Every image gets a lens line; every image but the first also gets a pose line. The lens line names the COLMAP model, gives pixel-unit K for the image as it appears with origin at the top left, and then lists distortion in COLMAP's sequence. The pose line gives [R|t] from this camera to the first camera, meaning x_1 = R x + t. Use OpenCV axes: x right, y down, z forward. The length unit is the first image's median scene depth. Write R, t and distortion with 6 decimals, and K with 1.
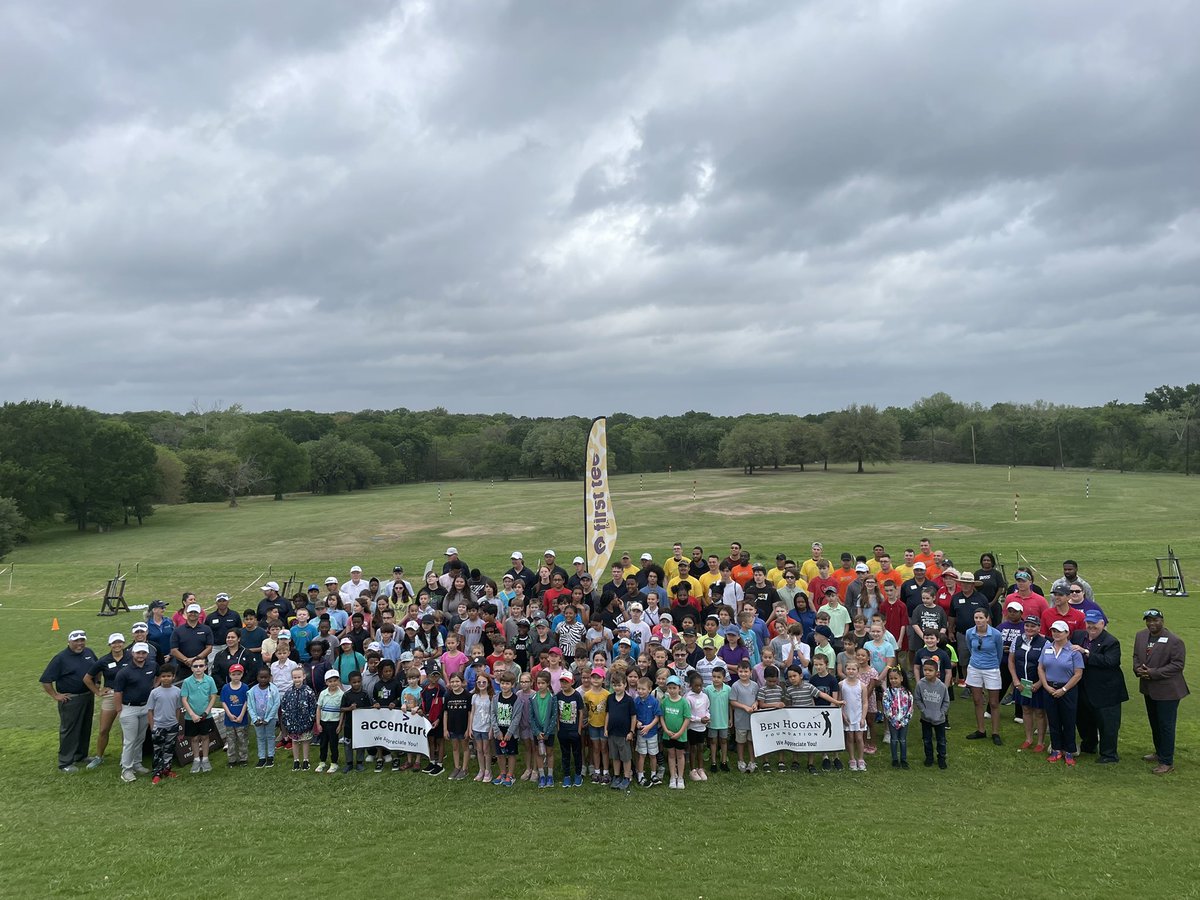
lens RADIAL K [[914.5, 0, 600.0], [0, 914.5, 450.0], [0, 0, 1]] dist [0.091537, -0.121606]
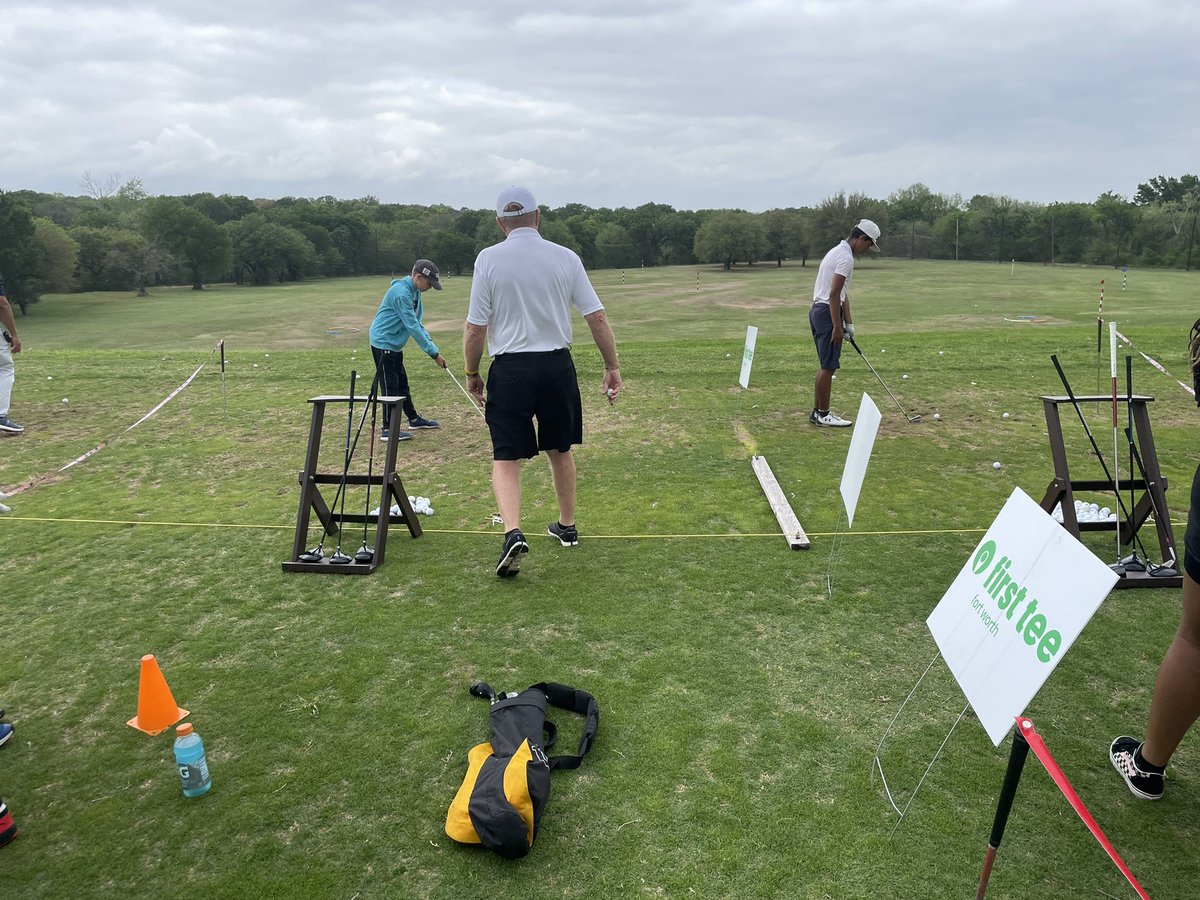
lens RADIAL K [[914.5, 0, 600.0], [0, 914.5, 450.0], [0, 0, 1]] dist [0.091537, -0.121606]
pose [[0.997438, -0.006134, 0.071273, -0.037523], [-0.008965, 0.977742, 0.209619, 0.014280], [-0.070973, -0.209721, 0.975182, 0.102031]]
